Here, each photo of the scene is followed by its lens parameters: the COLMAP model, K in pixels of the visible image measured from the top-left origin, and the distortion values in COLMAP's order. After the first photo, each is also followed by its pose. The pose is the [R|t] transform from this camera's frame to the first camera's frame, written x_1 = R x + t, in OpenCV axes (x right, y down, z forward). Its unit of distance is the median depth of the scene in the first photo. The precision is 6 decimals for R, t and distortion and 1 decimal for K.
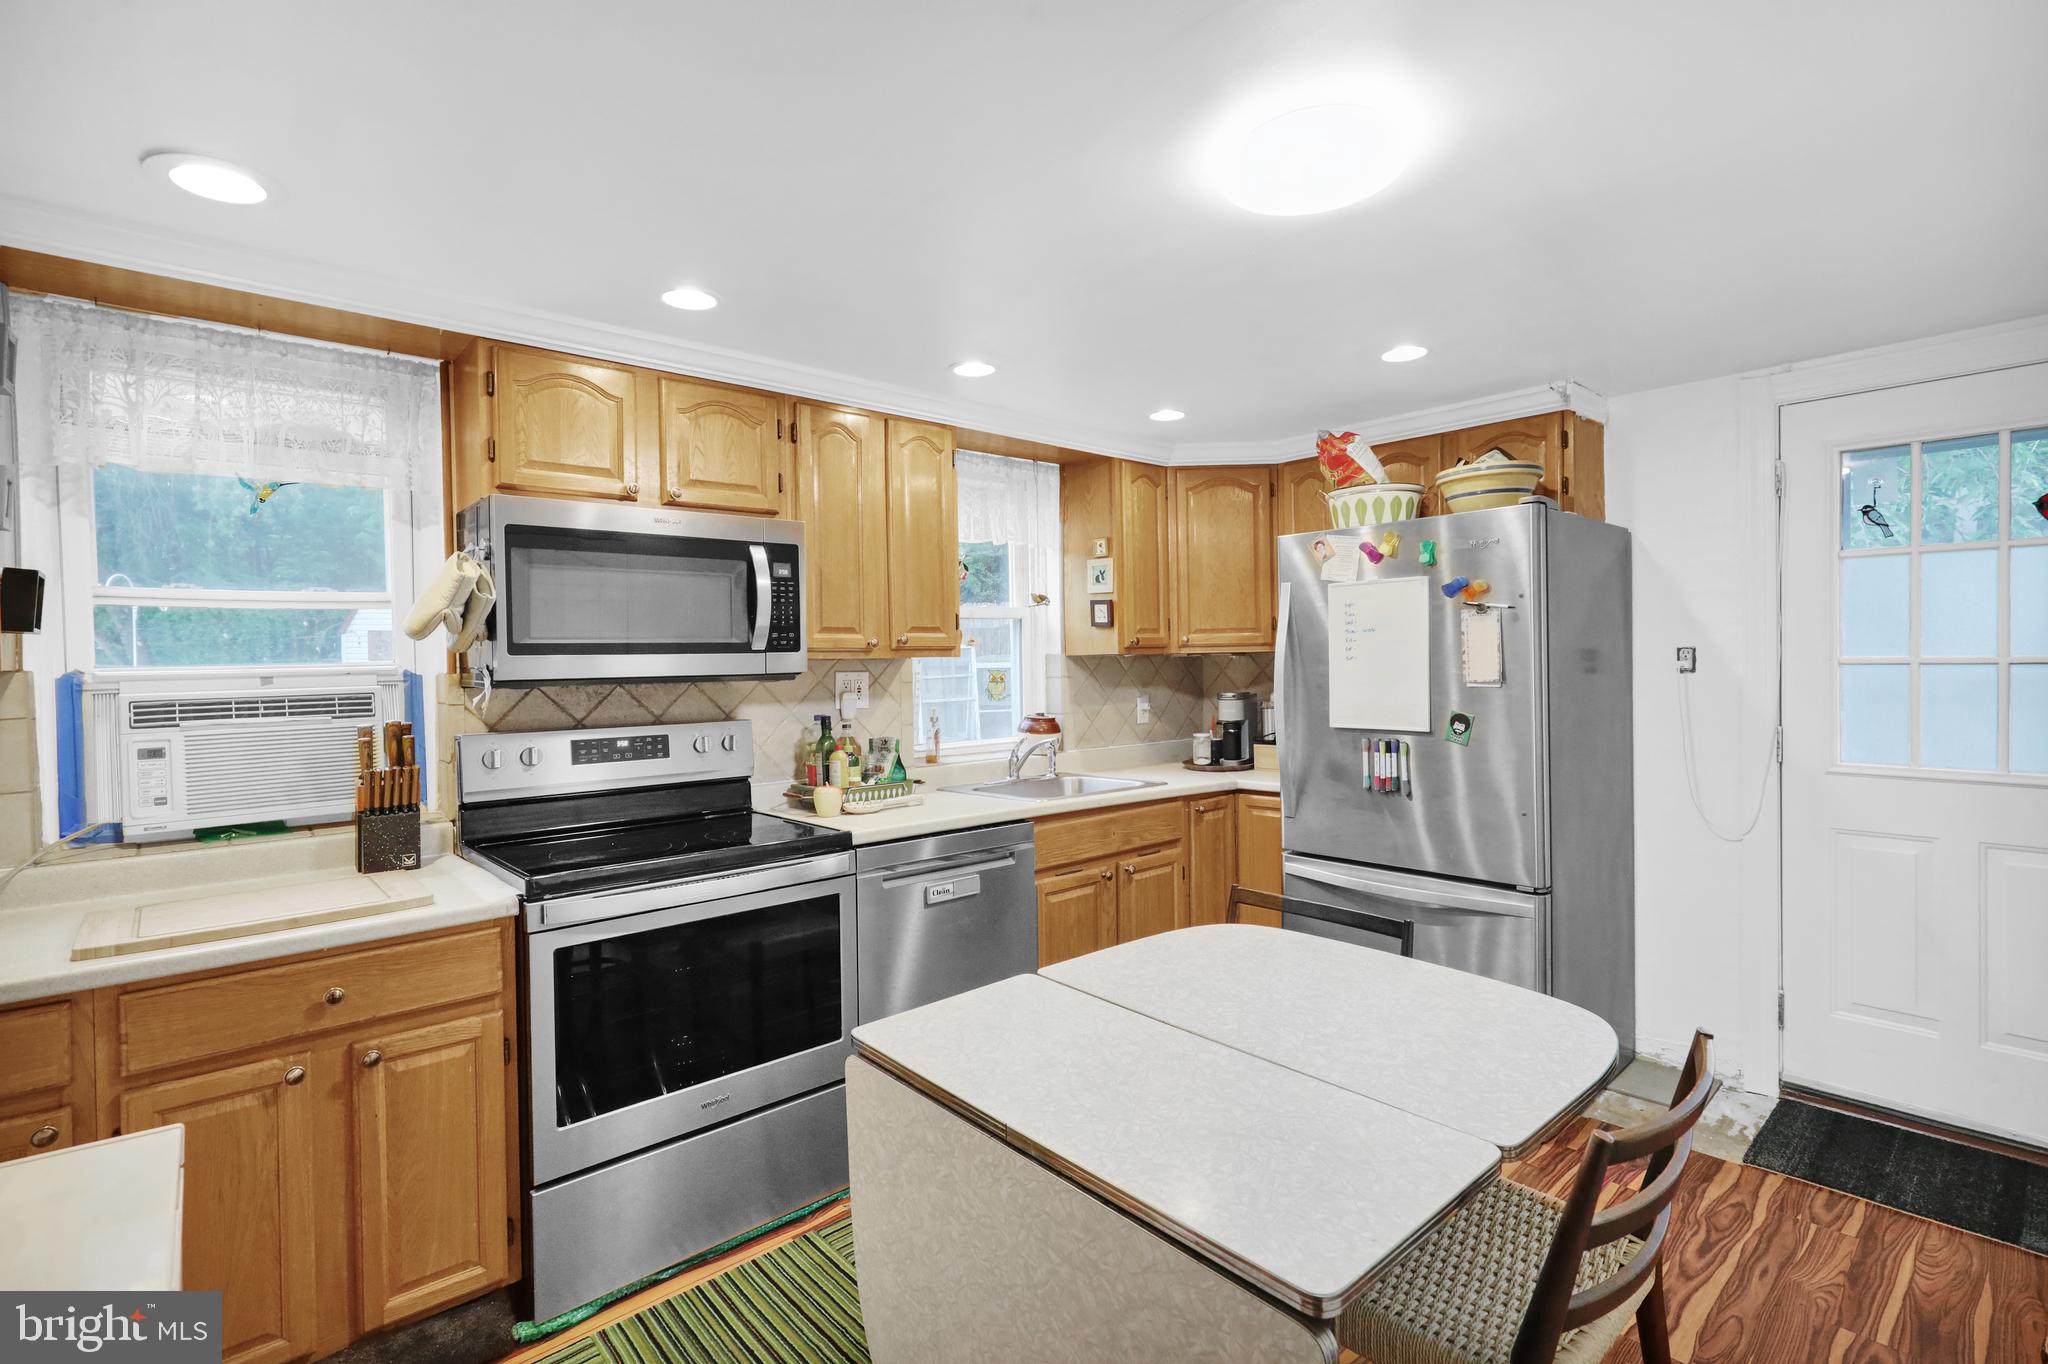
lens RADIAL K [[947.9, 0, 1021.5], [0, 947.9, 661.8], [0, 0, 1]] dist [-0.001963, -0.000207]
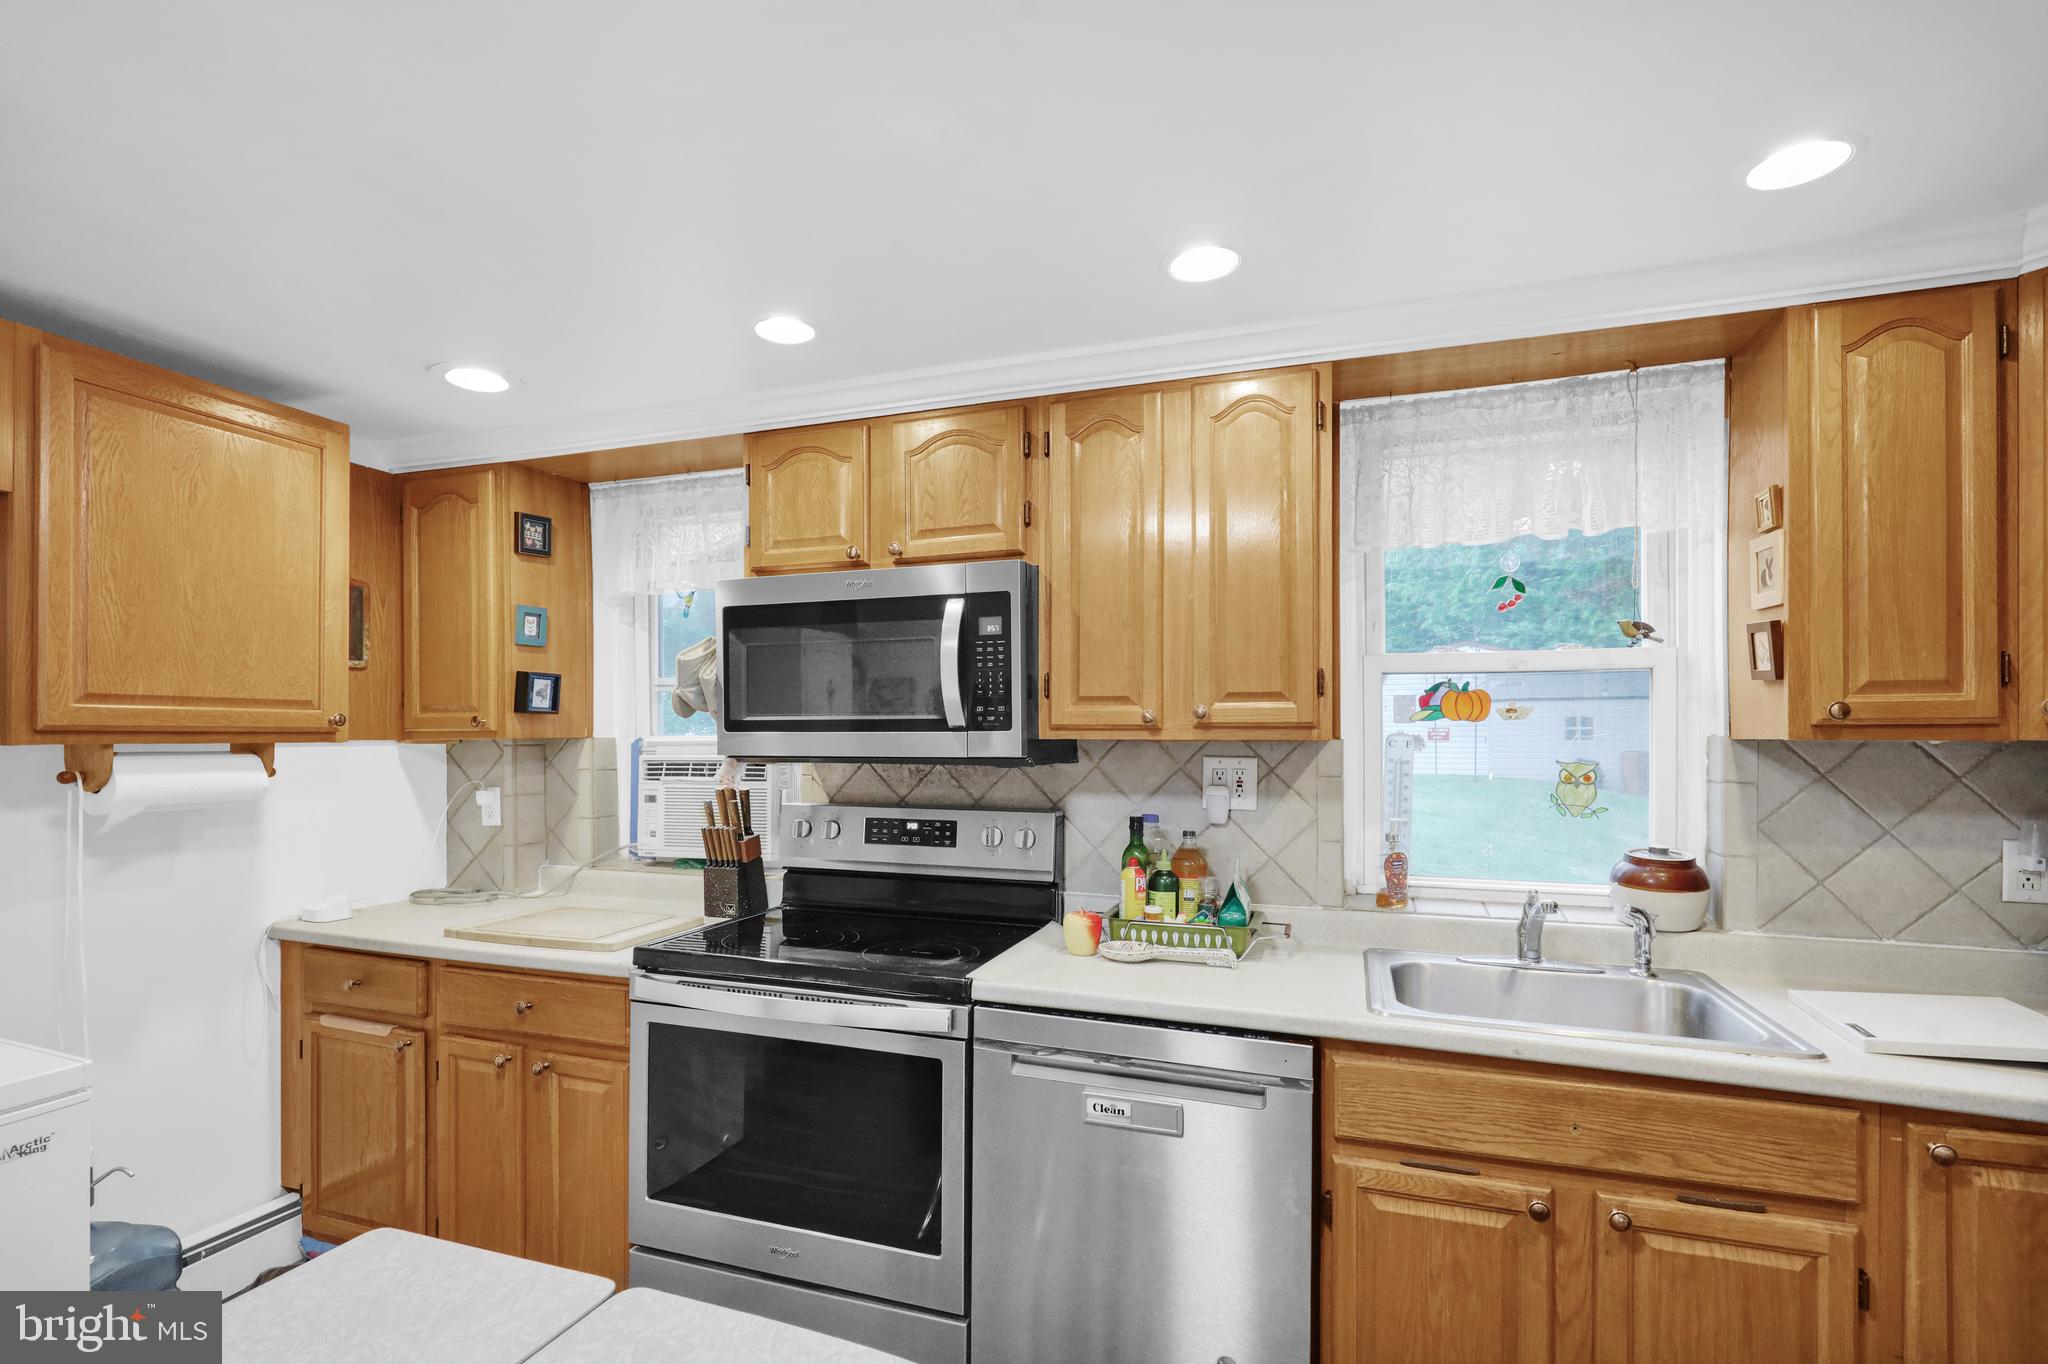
lens RADIAL K [[954.2, 0, 1017.0], [0, 954.2, 727.1], [0, 0, 1]] dist [0.002631, 0.000275]
pose [[0.487570, 0.012668, -0.872992, 0.399811], [-0.009948, 0.999910, 0.008953, -0.018194], [0.873027, 0.004319, 0.487652, 0.568109]]
